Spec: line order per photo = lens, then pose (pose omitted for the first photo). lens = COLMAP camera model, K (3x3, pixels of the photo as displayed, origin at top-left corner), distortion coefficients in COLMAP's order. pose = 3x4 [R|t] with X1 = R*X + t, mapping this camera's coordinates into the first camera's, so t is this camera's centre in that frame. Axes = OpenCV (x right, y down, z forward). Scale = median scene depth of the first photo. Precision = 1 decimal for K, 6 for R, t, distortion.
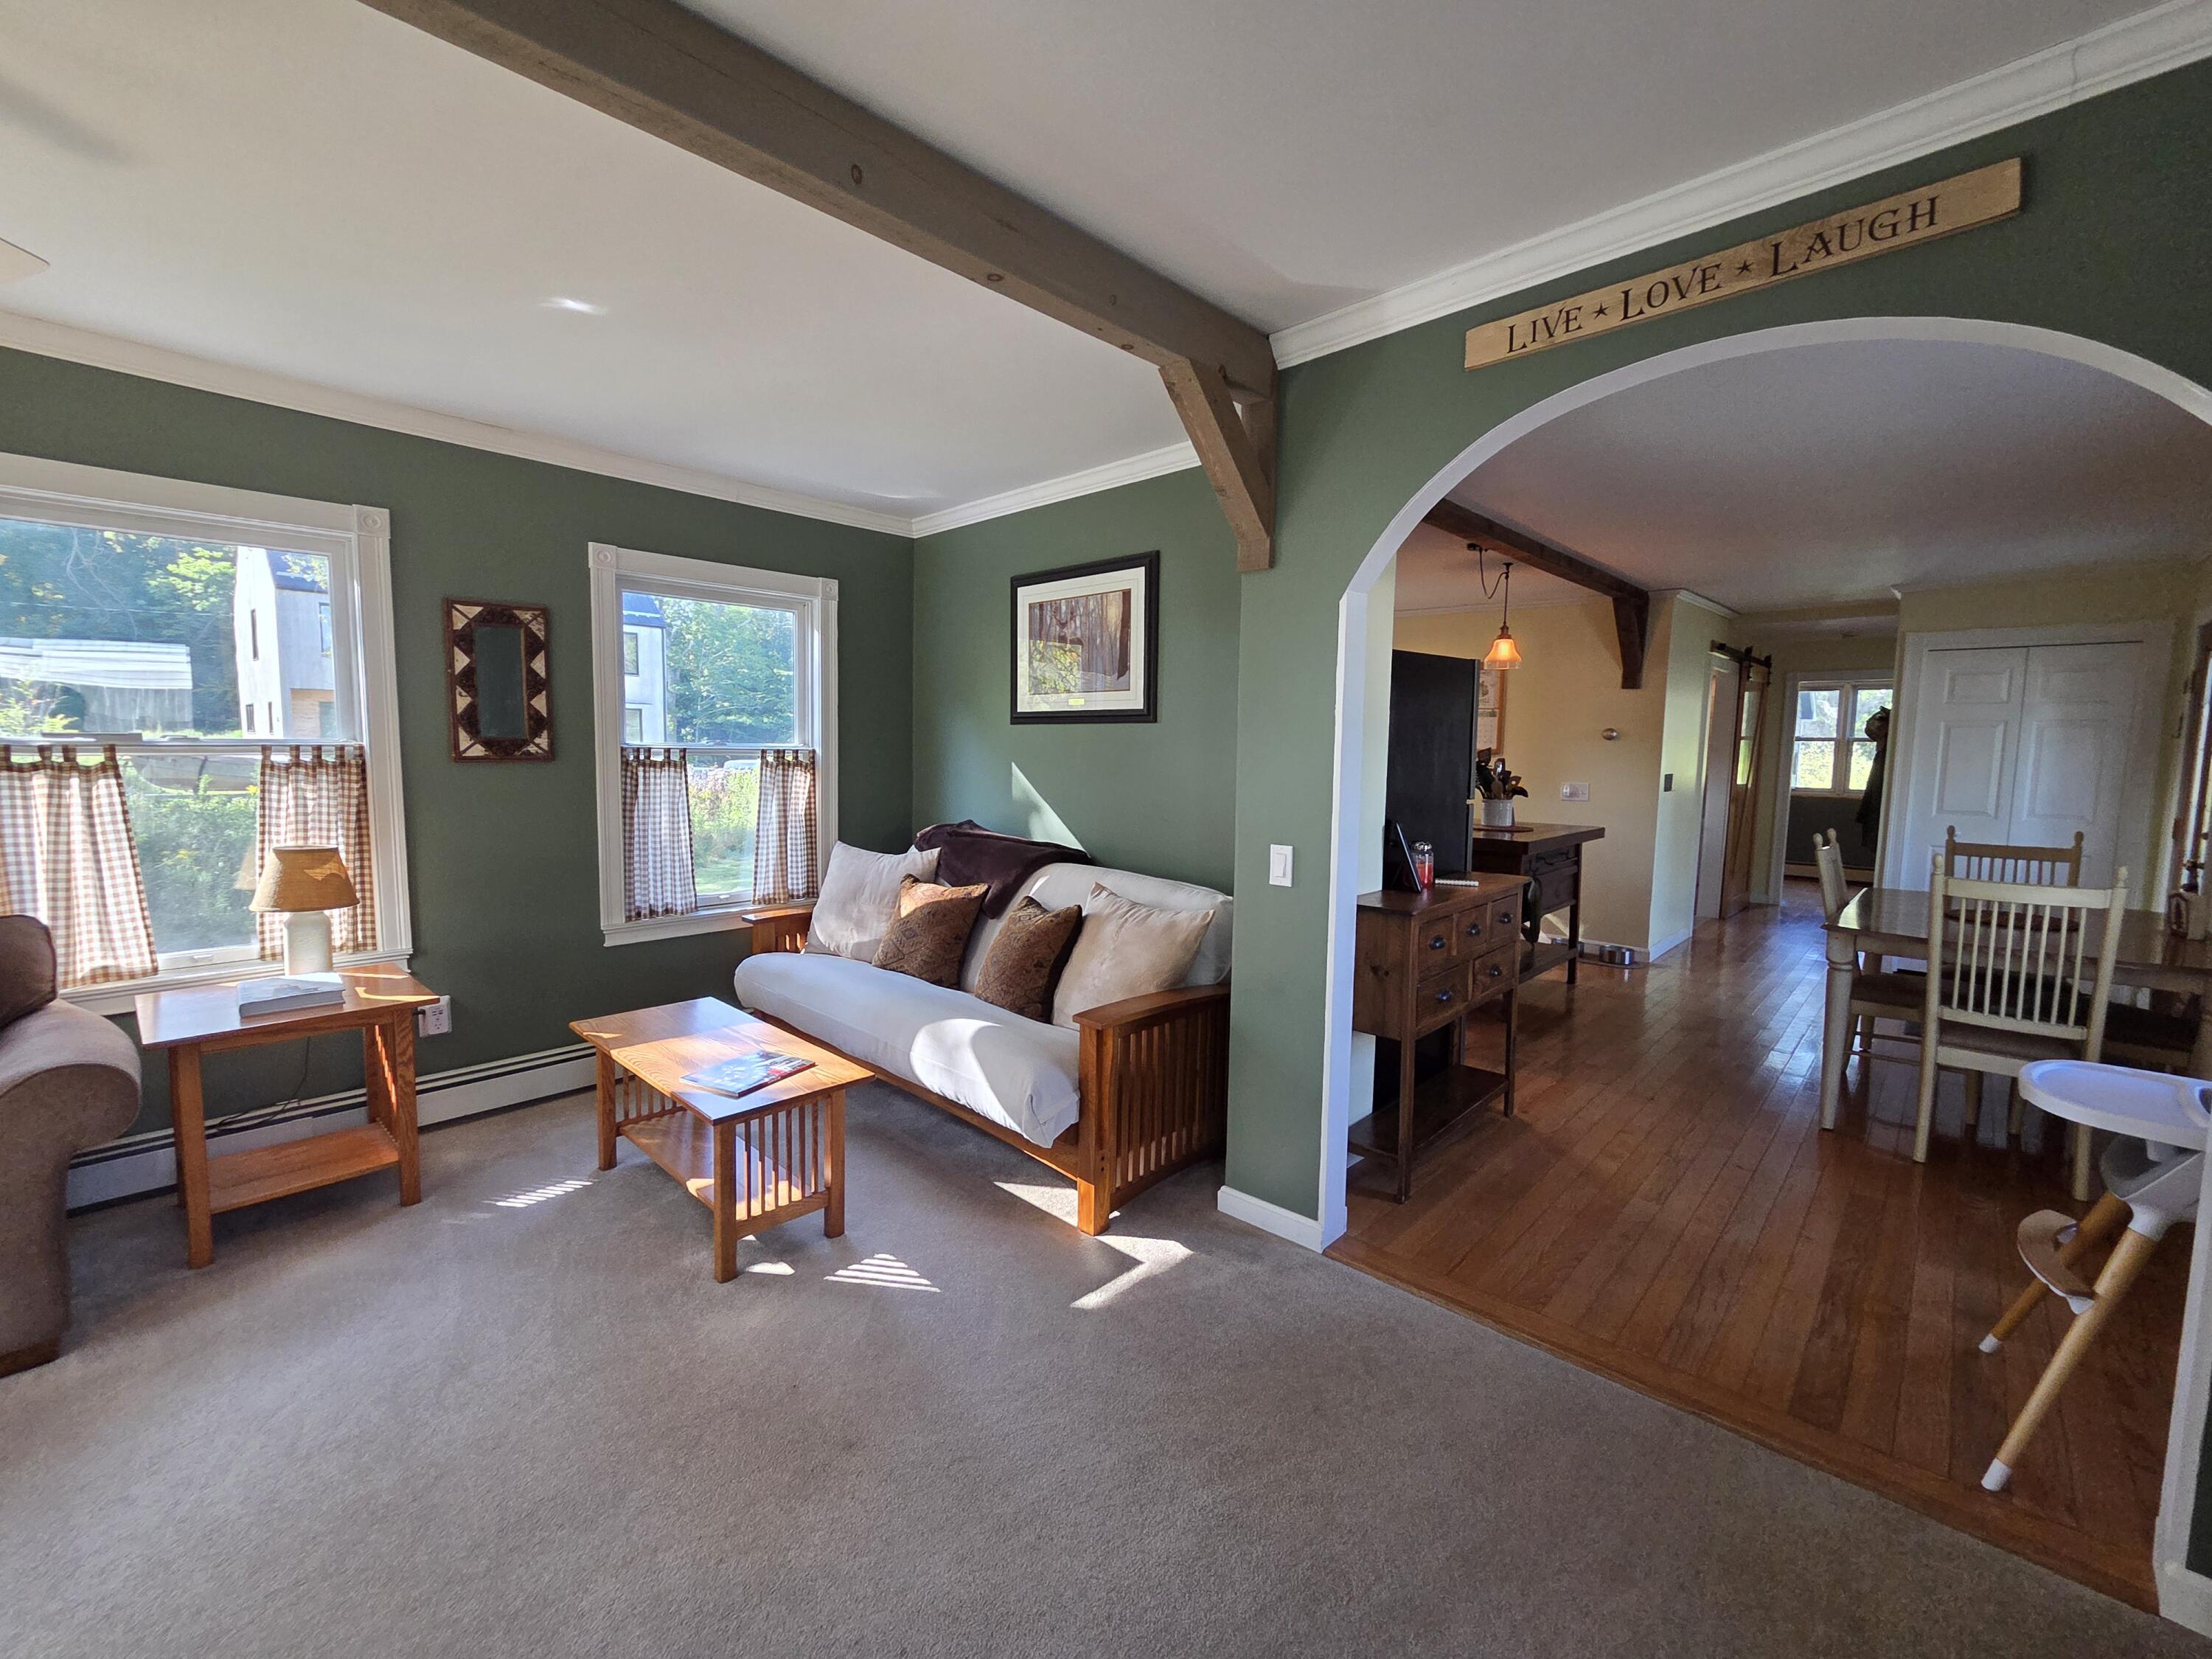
lens RADIAL K [[915.0, 0, 1106.0], [0, 915.0, 829.5], [0, 0, 1]] dist [-0.000409, 0.000019]
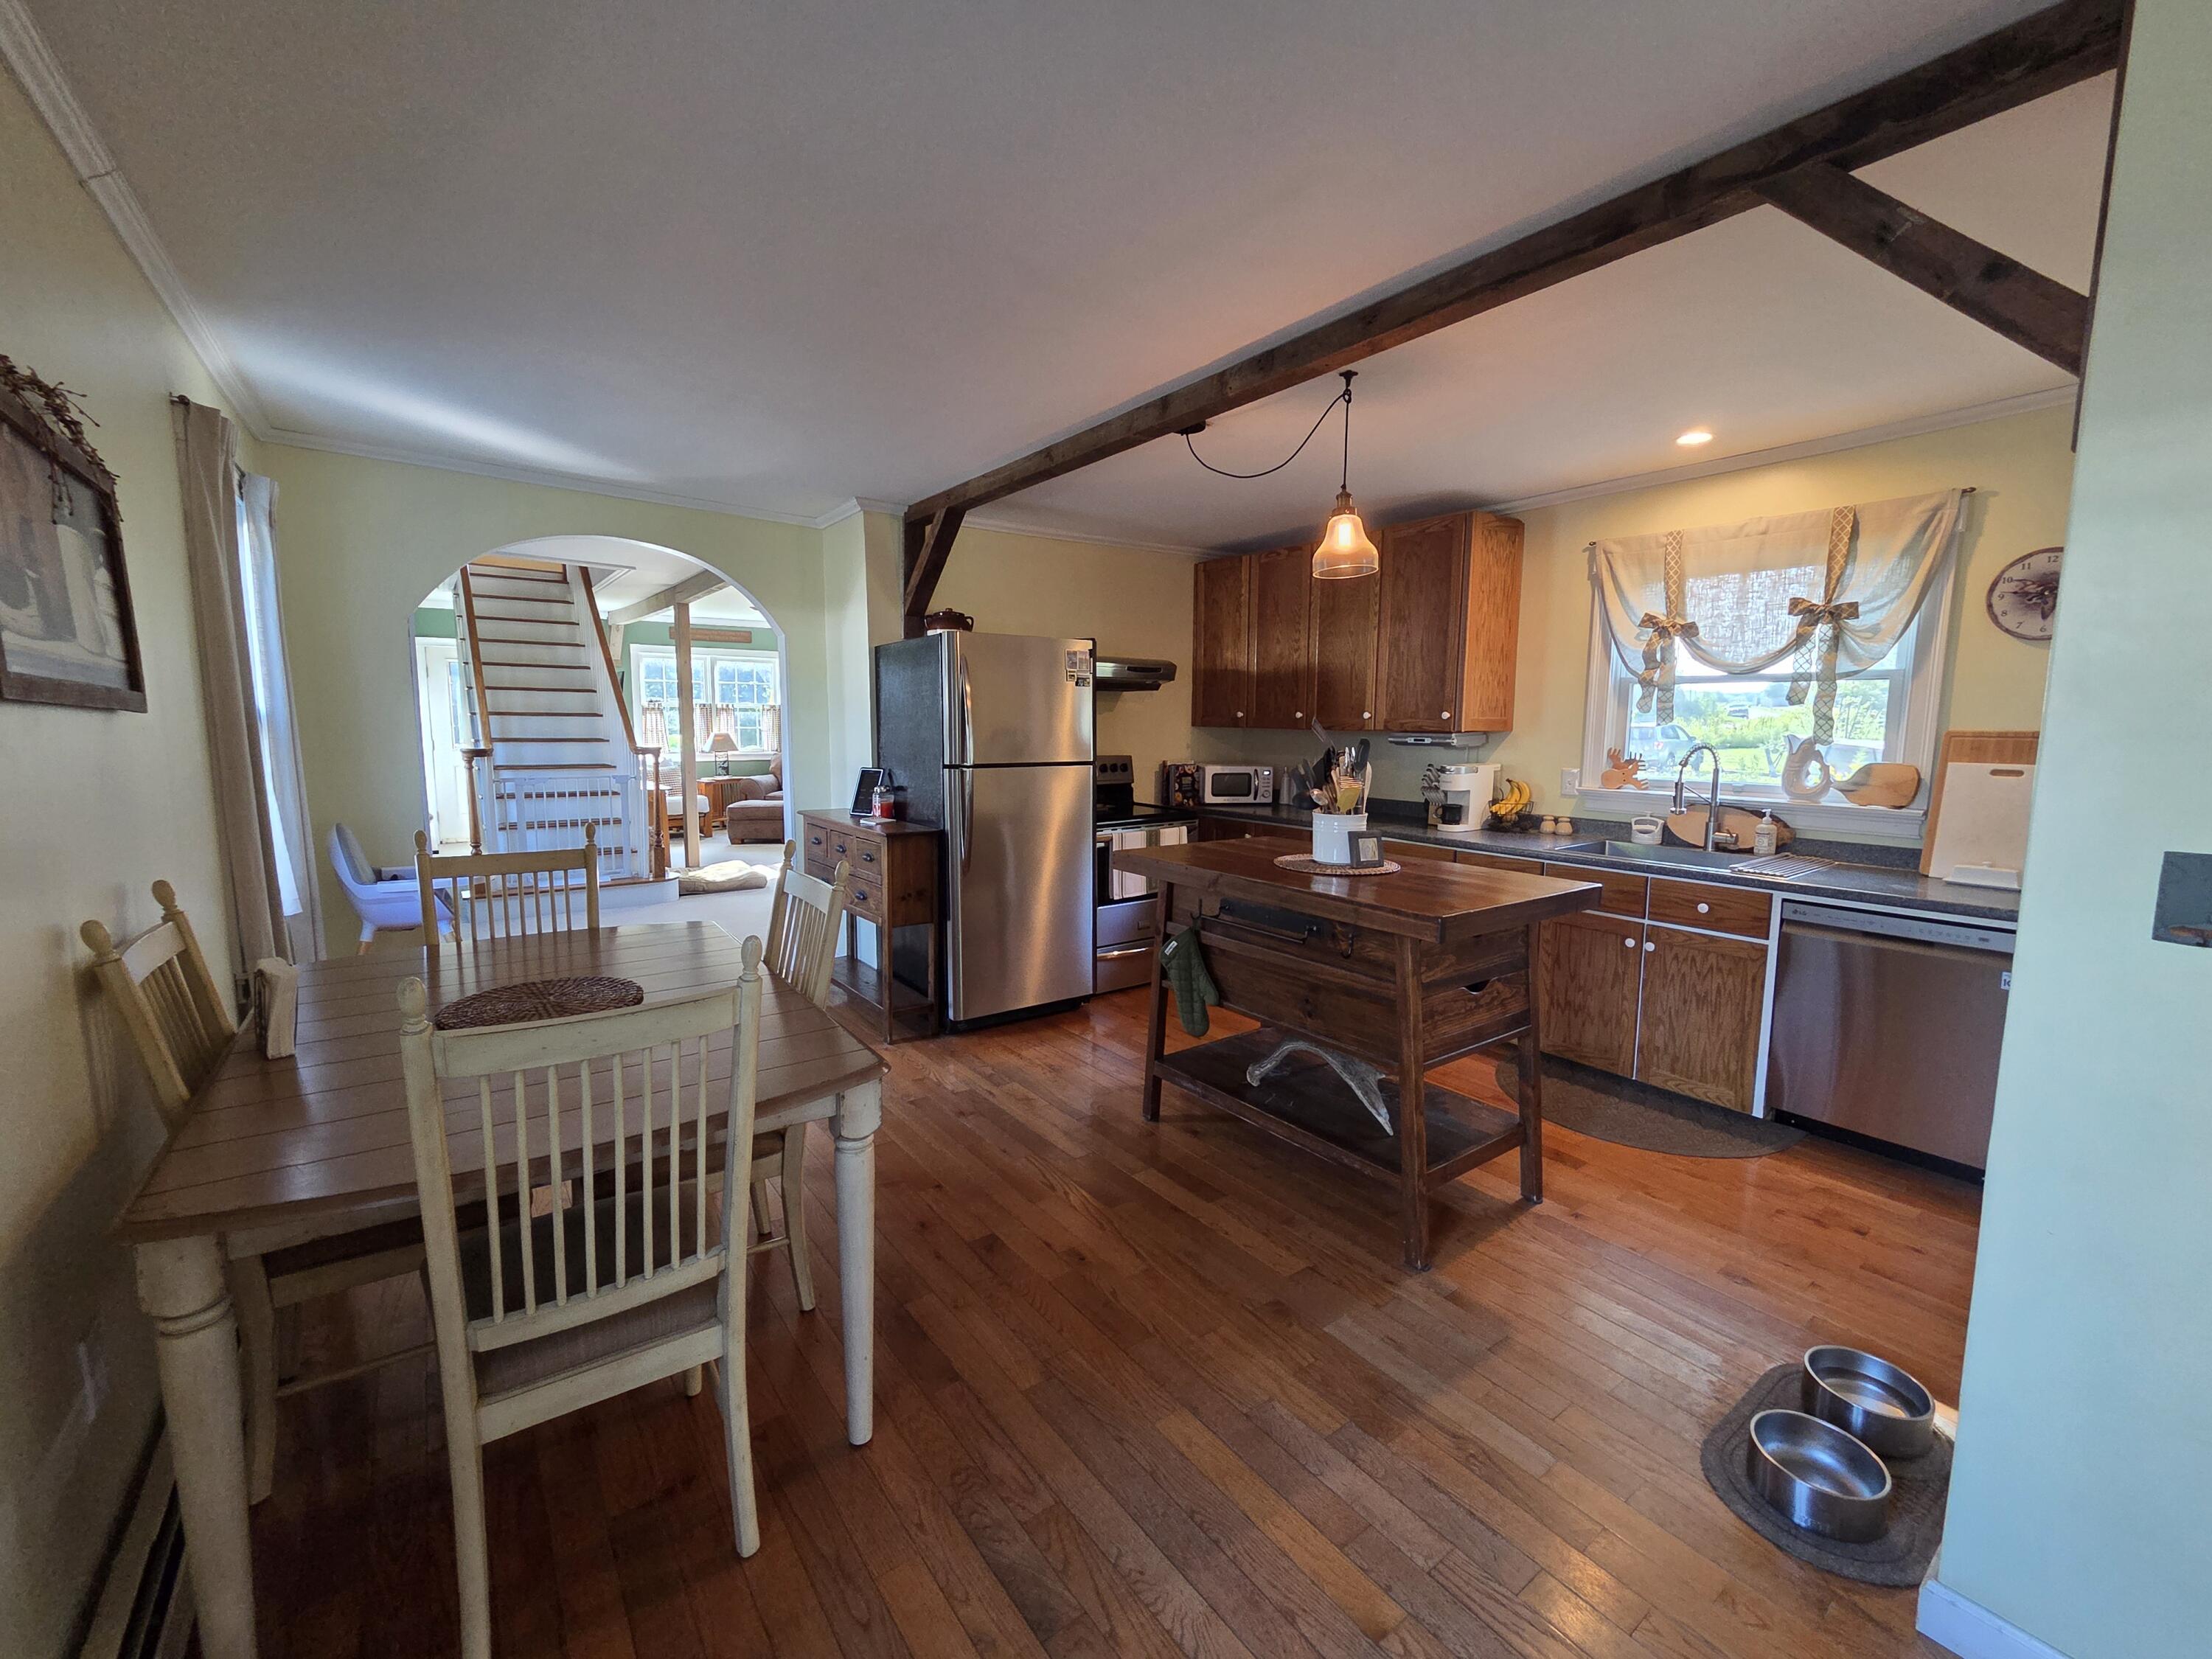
lens RADIAL K [[915.0, 0, 1106.0], [0, 915.0, 829.5], [0, 0, 1]] dist [-0.000409, 0.000019]
pose [[0.162833, -0.130804, 0.977945, 0.585234], [0.086453, 0.989252, 0.117921, -0.056192], [-0.982859, 0.065345, 0.172391, 0.632043]]
